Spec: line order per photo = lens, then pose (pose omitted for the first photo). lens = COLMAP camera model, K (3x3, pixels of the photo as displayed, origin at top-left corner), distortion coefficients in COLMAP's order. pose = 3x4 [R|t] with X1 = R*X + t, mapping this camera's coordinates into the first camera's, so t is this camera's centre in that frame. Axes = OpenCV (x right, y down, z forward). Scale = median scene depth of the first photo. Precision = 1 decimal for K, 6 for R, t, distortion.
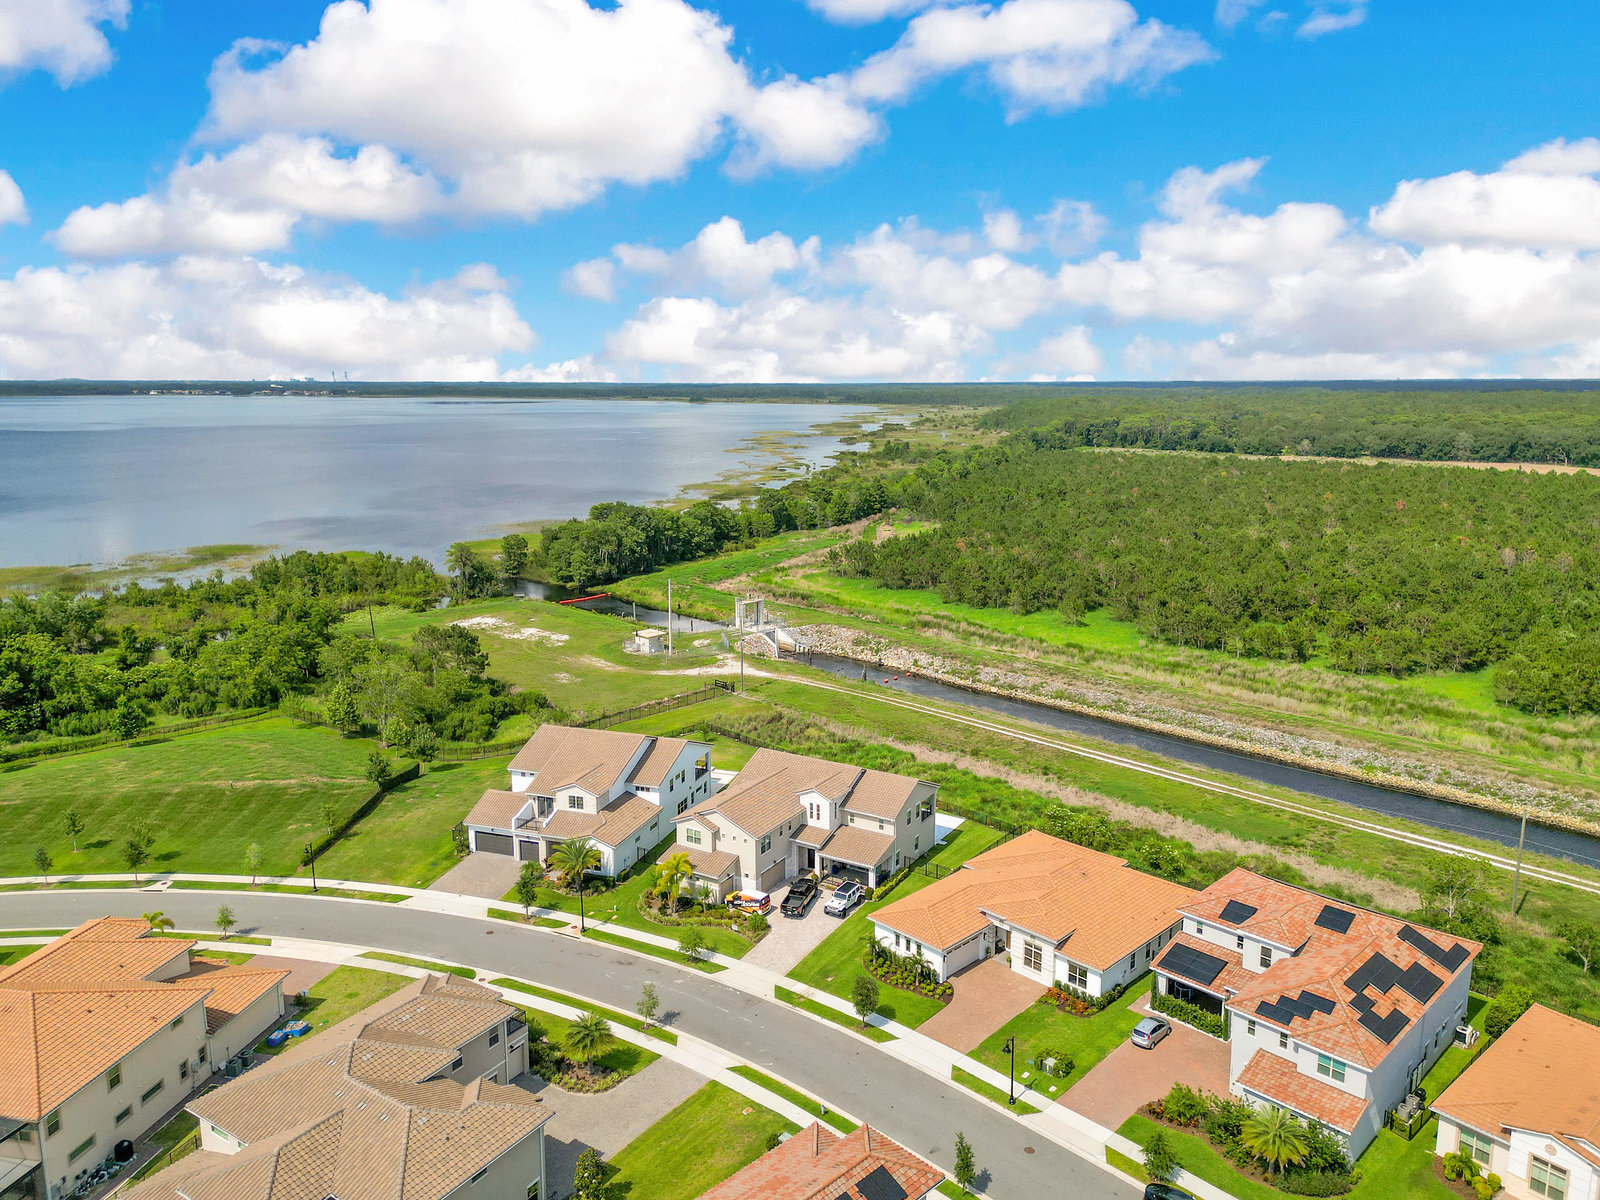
lens RADIAL K [[1132.3, 0, 791.0], [0, 1132.3, 599.5], [0, 0, 1]] dist [0.079713, -0.086558]
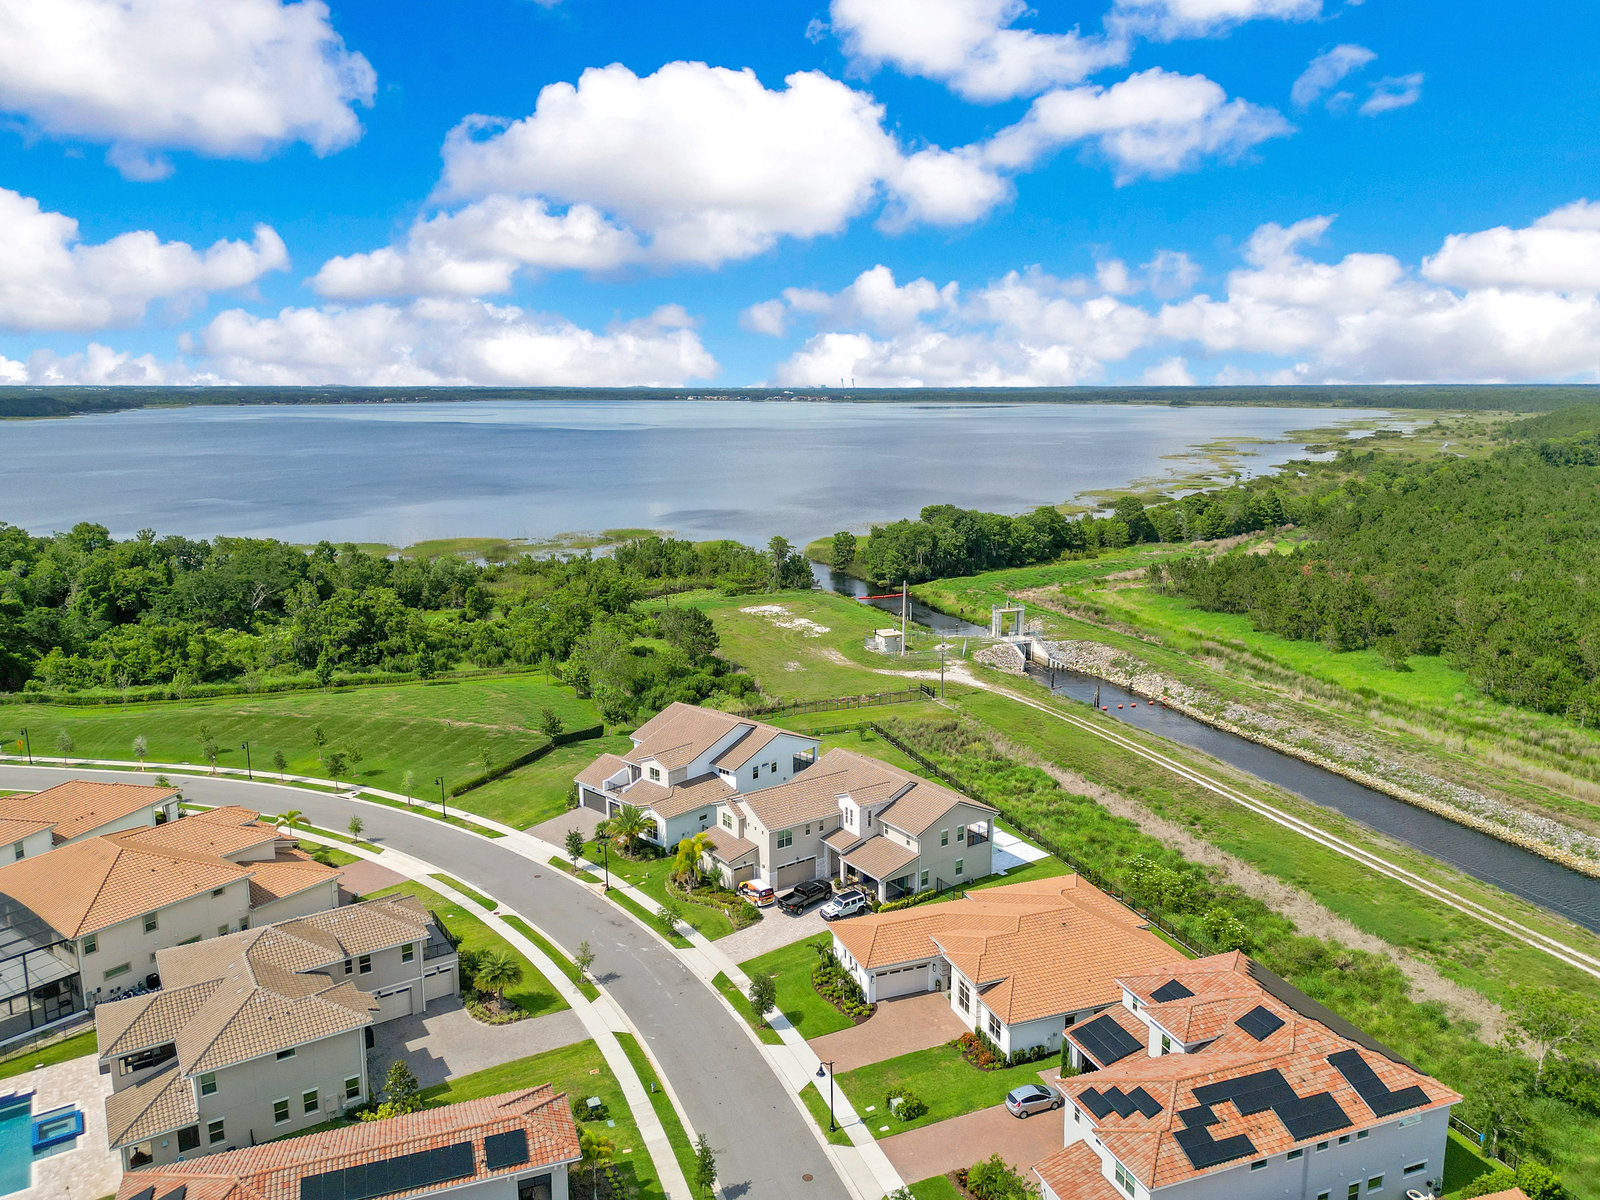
lens RADIAL K [[1132.3, 0, 791.0], [0, 1132.3, 599.5], [0, 0, 1]] dist [0.079713, -0.086558]
pose [[0.912784, 0.075873, -0.401333, 0.262875], [-0.077204, 0.996932, 0.012882, -0.008123], [0.401079, 0.019226, 0.915842, 0.048260]]
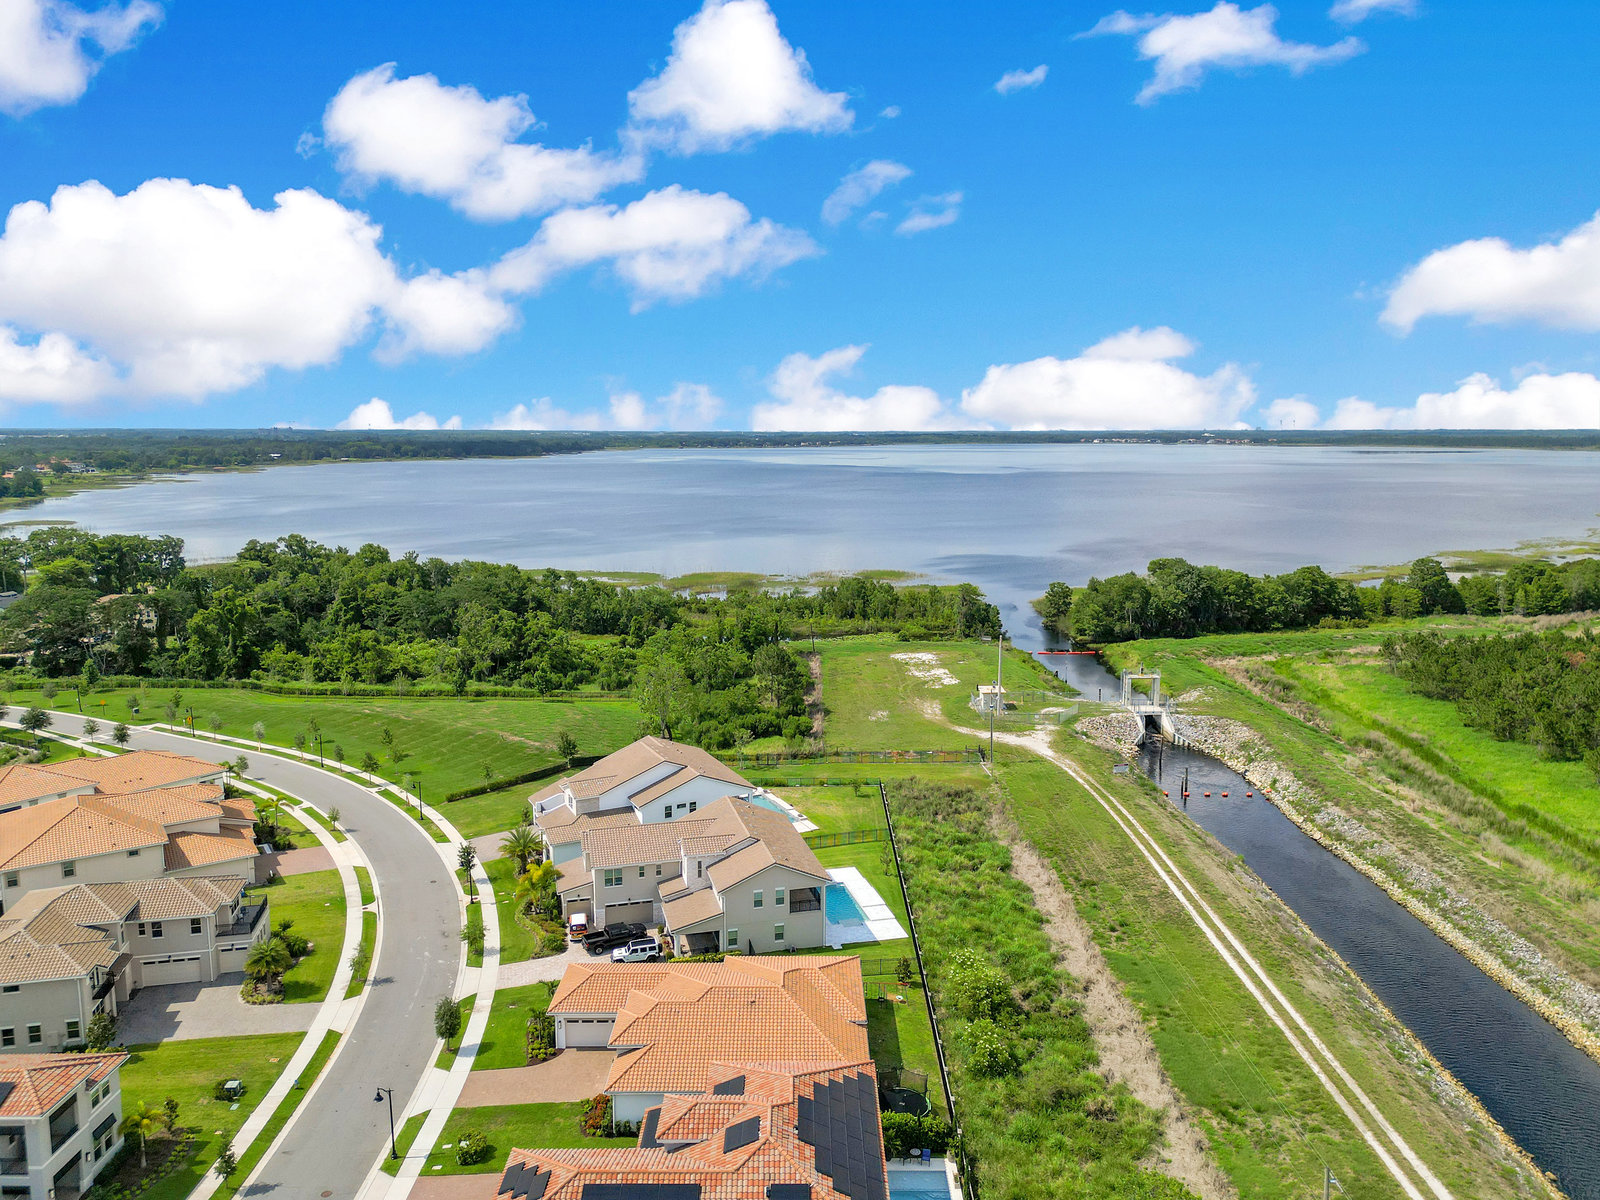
lens RADIAL K [[1132.3, 0, 791.0], [0, 1132.3, 599.5], [0, 0, 1]] dist [0.079713, -0.086558]
pose [[0.709600, 0.106423, -0.696521, 0.545968], [-0.134763, 0.990778, 0.014089, -0.047727], [0.691597, 0.083868, 0.717398, 0.249697]]
